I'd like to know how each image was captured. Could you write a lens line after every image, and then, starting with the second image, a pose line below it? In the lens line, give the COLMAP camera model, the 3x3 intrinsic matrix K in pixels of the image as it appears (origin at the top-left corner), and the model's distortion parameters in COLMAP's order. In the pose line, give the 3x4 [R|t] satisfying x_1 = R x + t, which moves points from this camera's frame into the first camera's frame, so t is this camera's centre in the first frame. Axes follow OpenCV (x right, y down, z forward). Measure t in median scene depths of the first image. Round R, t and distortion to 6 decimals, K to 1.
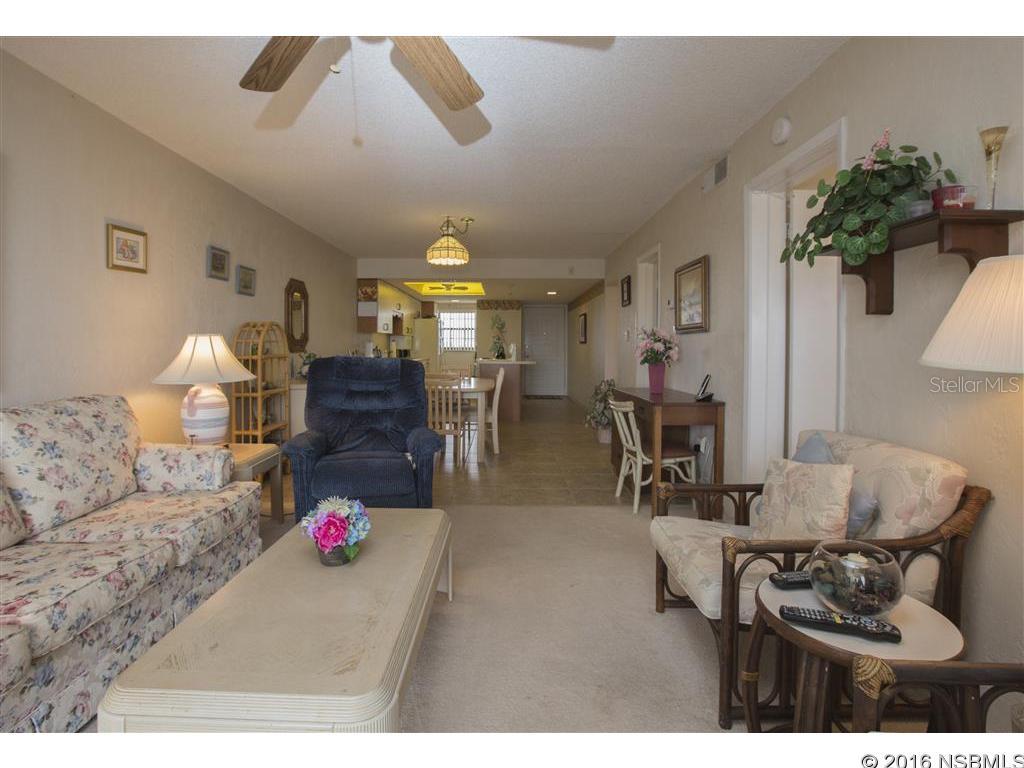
lens RADIAL K [[512.2, 0, 491.6], [0, 512.2, 354.9], [0, 0, 1]] dist [-0.000283, -0.000175]
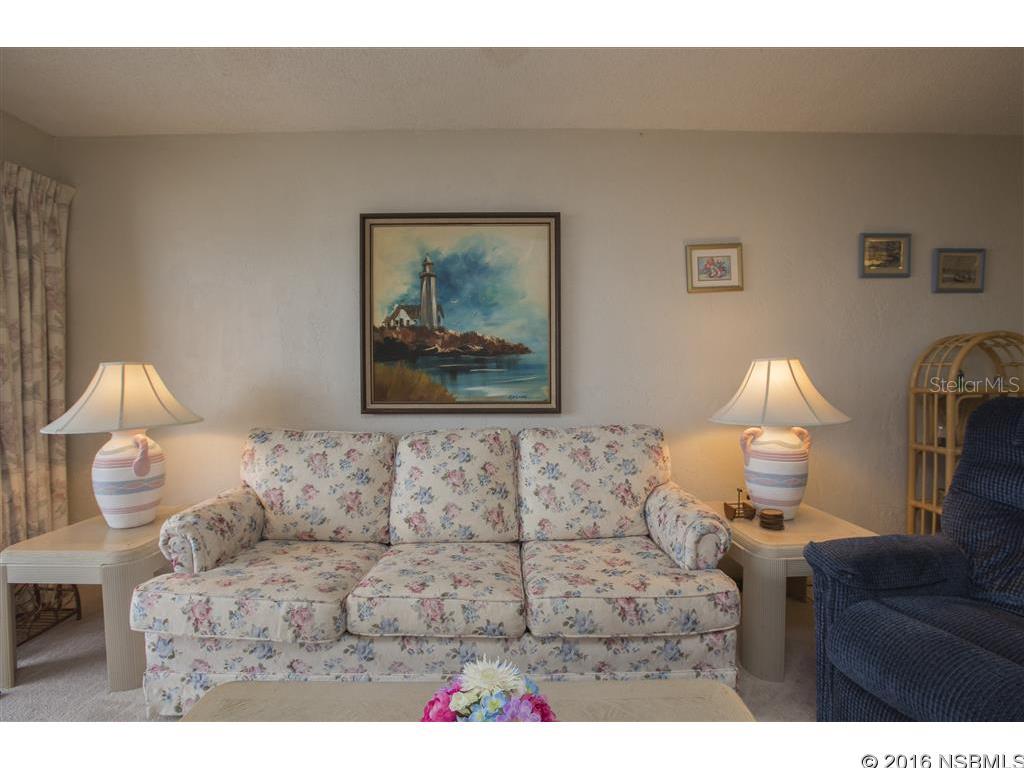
lens RADIAL K [[473.9, 0, 503.7], [0, 473.9, 383.9], [0, 0, 1]] dist [-0.054991, 0.016250]
pose [[0.035339, 0.014678, -0.999268, 0.106873], [-0.009189, 0.999855, 0.014362, -0.009791], [0.999333, 0.008675, 0.035469, 0.635577]]
